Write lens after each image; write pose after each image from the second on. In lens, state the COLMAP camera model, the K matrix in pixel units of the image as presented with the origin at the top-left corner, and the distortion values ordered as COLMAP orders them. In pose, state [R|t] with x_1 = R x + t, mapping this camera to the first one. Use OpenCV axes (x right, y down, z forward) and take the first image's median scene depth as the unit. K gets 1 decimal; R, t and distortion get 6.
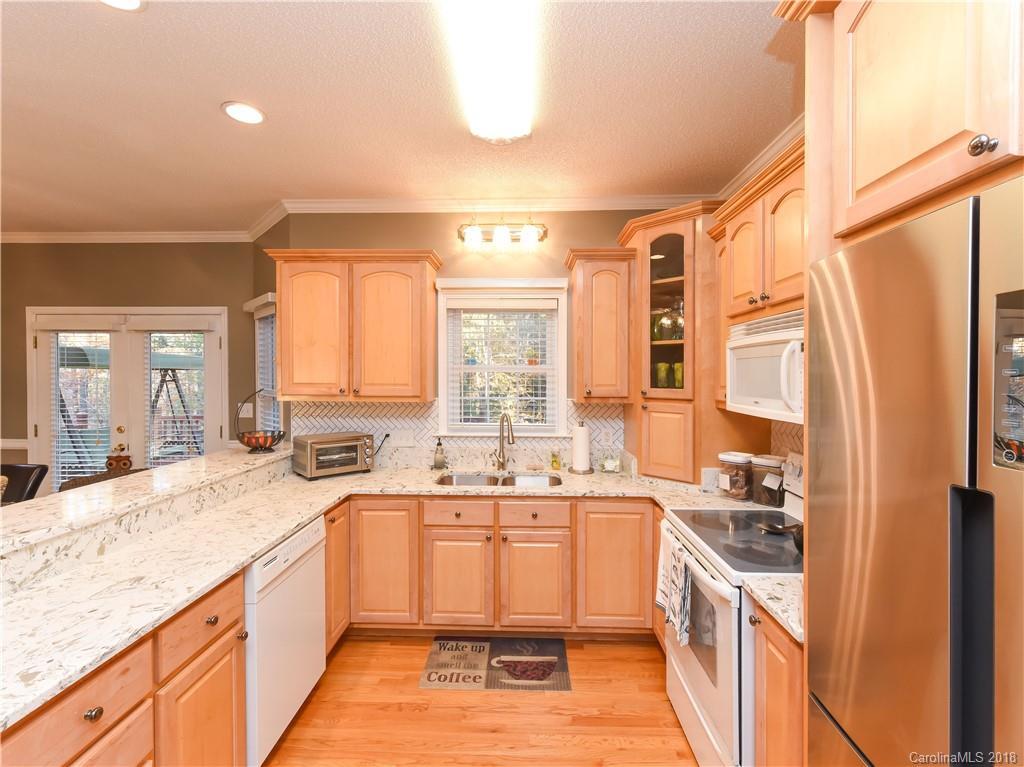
lens RADIAL K [[457.1, 0, 514.8], [0, 457.1, 380.4], [0, 0, 1]] dist [0.001744, -0.001166]
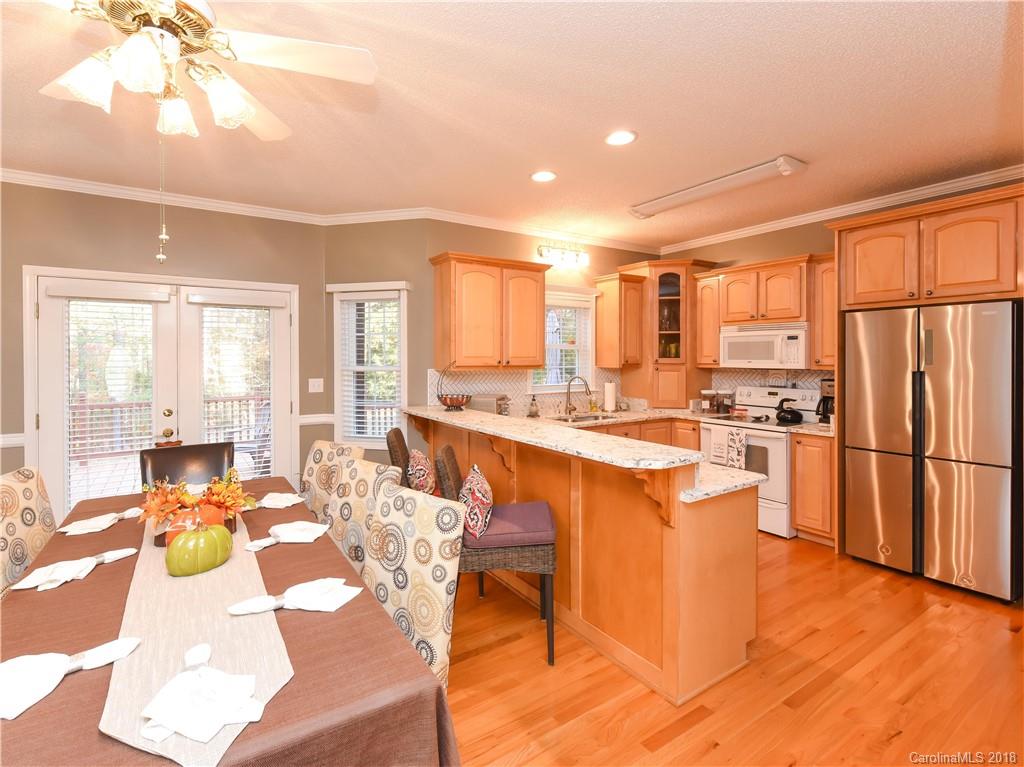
lens RADIAL K [[477.4, 0, 476.3], [0, 477.4, 356.2], [0, 0, 1]] dist [0.002378, 0.000270]
pose [[0.843914, -0.006121, 0.536444, -1.181661], [0.010472, 0.999932, -0.005066, 0.011357], [-0.536377, 0.009893, 0.843921, -0.158556]]
